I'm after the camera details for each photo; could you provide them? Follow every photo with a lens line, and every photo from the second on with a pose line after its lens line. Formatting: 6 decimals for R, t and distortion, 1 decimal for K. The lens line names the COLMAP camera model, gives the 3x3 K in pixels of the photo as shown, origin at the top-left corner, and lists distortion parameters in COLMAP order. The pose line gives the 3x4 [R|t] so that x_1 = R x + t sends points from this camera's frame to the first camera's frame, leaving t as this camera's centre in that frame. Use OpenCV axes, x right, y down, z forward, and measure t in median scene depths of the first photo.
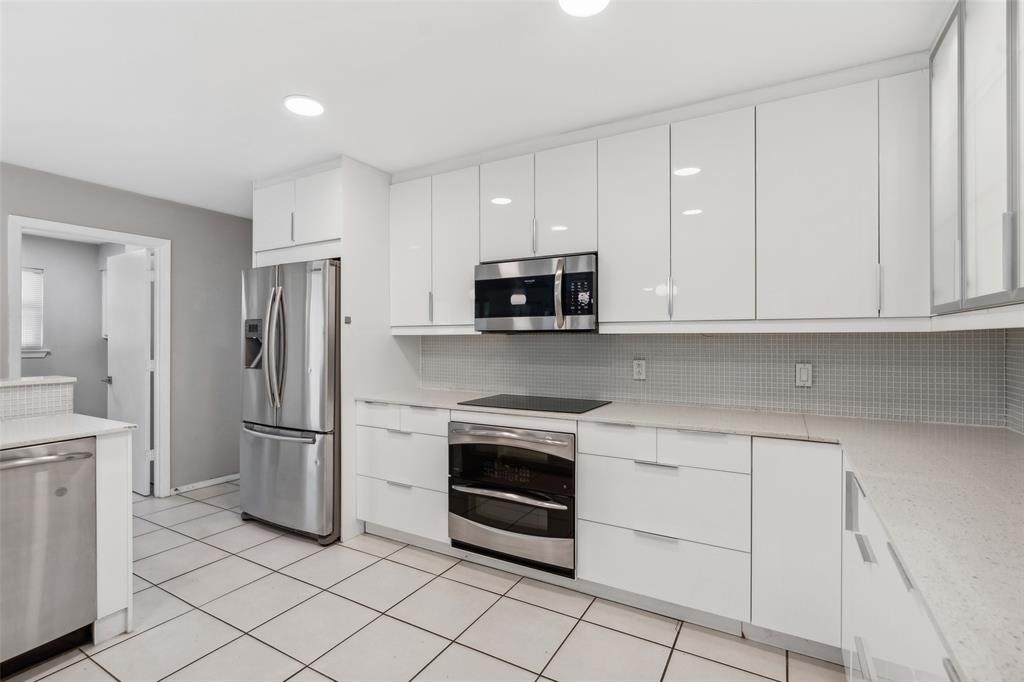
lens RADIAL K [[476.3, 0, 507.4], [0, 476.3, 339.7], [0, 0, 1]] dist [-0.004741, 0.000783]
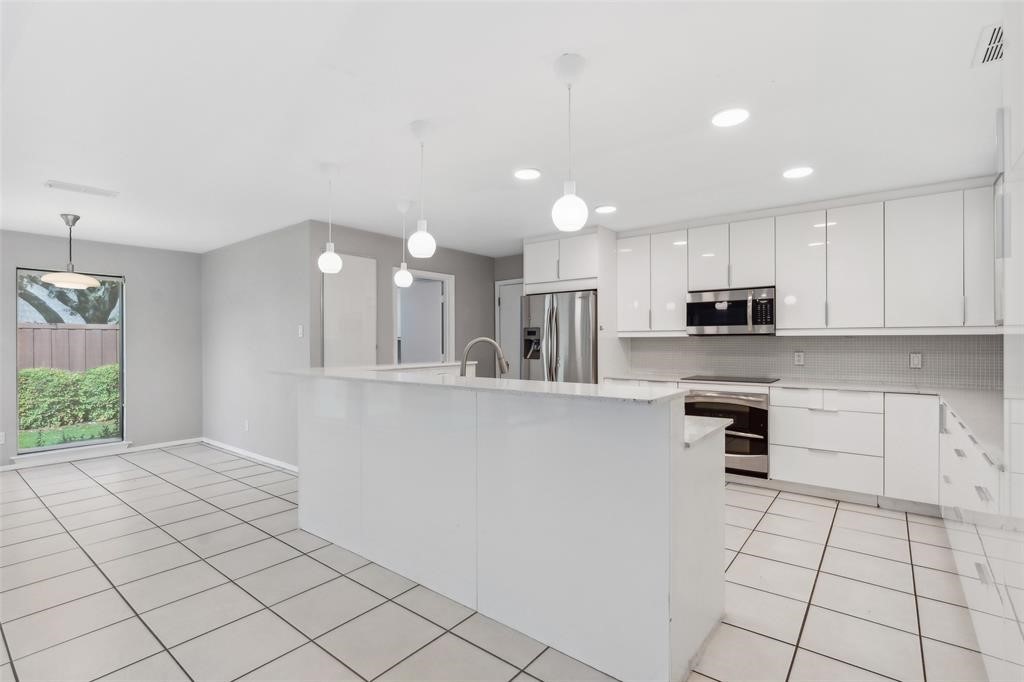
lens RADIAL K [[476.3, 0, 510.5], [0, 476.3, 341.3], [0, 0, 1]] dist [-0.004741, 0.000783]
pose [[0.989246, -0.002435, -0.146241, -0.469632], [0.002622, 0.999996, 0.001090, 0.001974], [0.146238, -0.001462, 0.989248, -0.744945]]
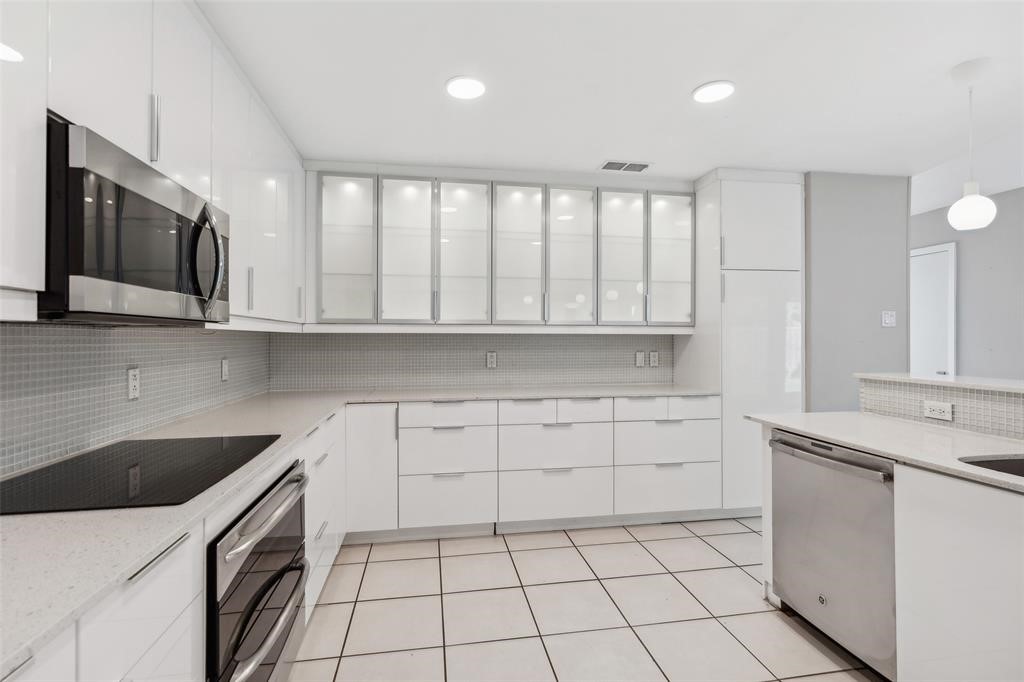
lens RADIAL K [[476.3, 0, 507.8], [0, 476.3, 338.5], [0, 0, 1]] dist [-0.004741, 0.000783]
pose [[-0.625868, 0.005408, 0.779910, -0.585648], [0.000693, 0.999979, -0.006379, 0.006794], [-0.779928, -0.003452, -0.625859, 1.090462]]
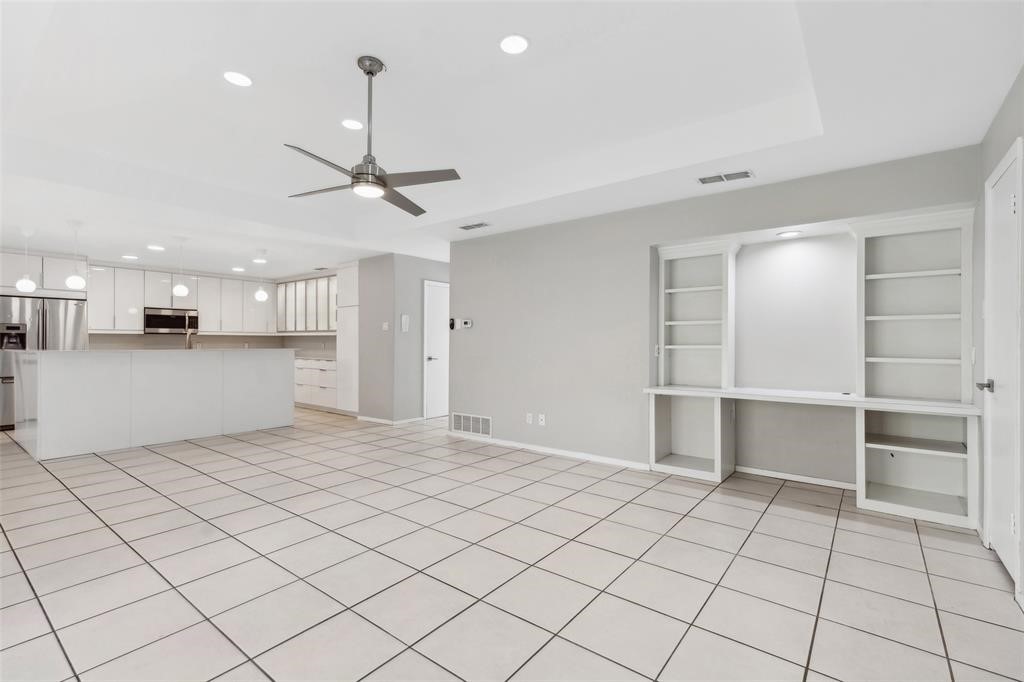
lens RADIAL K [[476.3, 0, 510.6], [0, 476.3, 341.7], [0, 0, 1]] dist [-0.004741, 0.000783]
pose [[0.145802, 0.003144, 0.989309, -2.673104], [-0.003053, 0.999992, -0.002728, 0.036566], [-0.989309, -0.002623, 0.145810, -1.563252]]
